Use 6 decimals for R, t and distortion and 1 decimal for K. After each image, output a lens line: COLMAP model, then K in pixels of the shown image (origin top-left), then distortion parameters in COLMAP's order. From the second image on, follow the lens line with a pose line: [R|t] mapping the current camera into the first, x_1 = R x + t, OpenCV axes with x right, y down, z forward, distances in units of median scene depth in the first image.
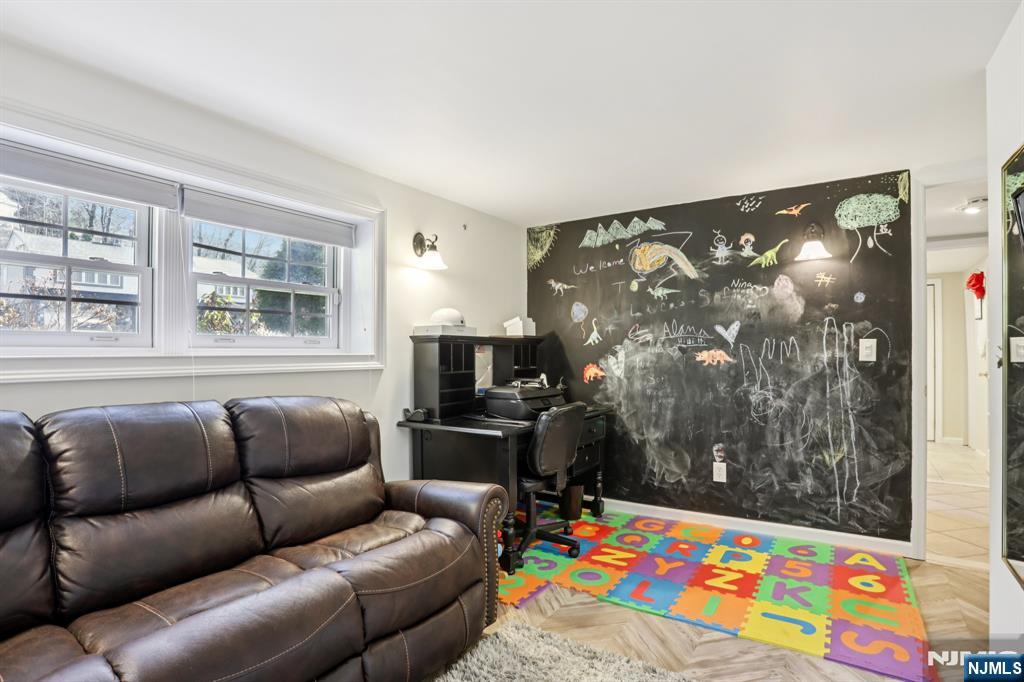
lens RADIAL K [[502.0, 0, 506.5], [0, 502.0, 344.1], [0, 0, 1]] dist [-0.074437, 0.031774]
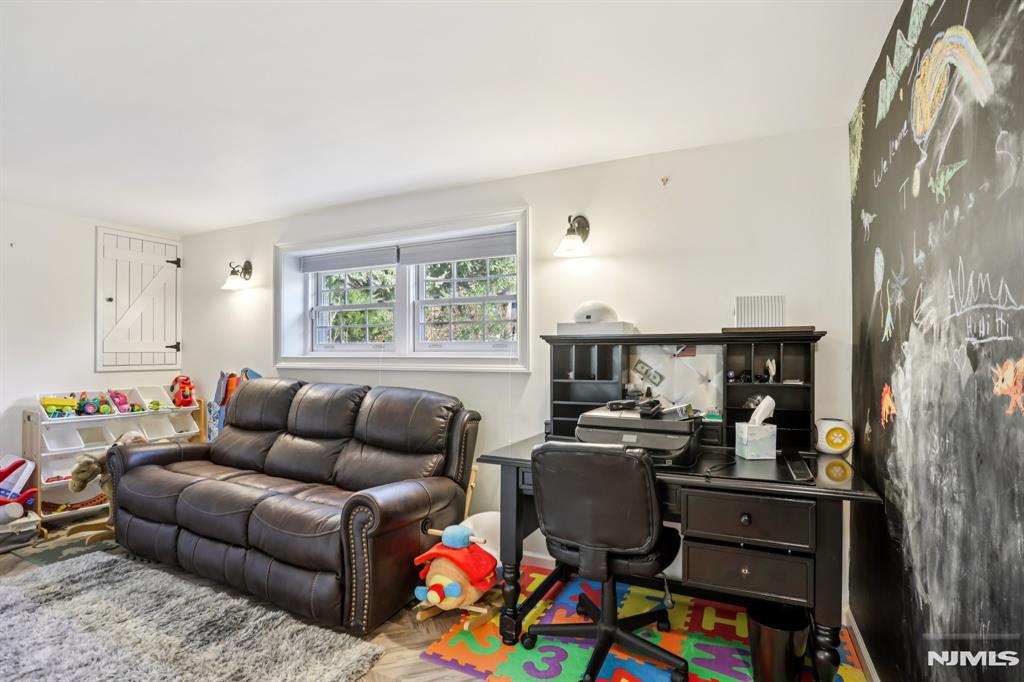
lens RADIAL K [[502.0, 0, 506.5], [0, 502.0, 344.1], [0, 0, 1]] dist [-0.074437, 0.031774]
pose [[0.162169, -0.012923, -0.986678, 0.715761], [0.016581, 0.999809, -0.010370, 0.003988], [0.986624, -0.014678, 0.162352, 0.816086]]
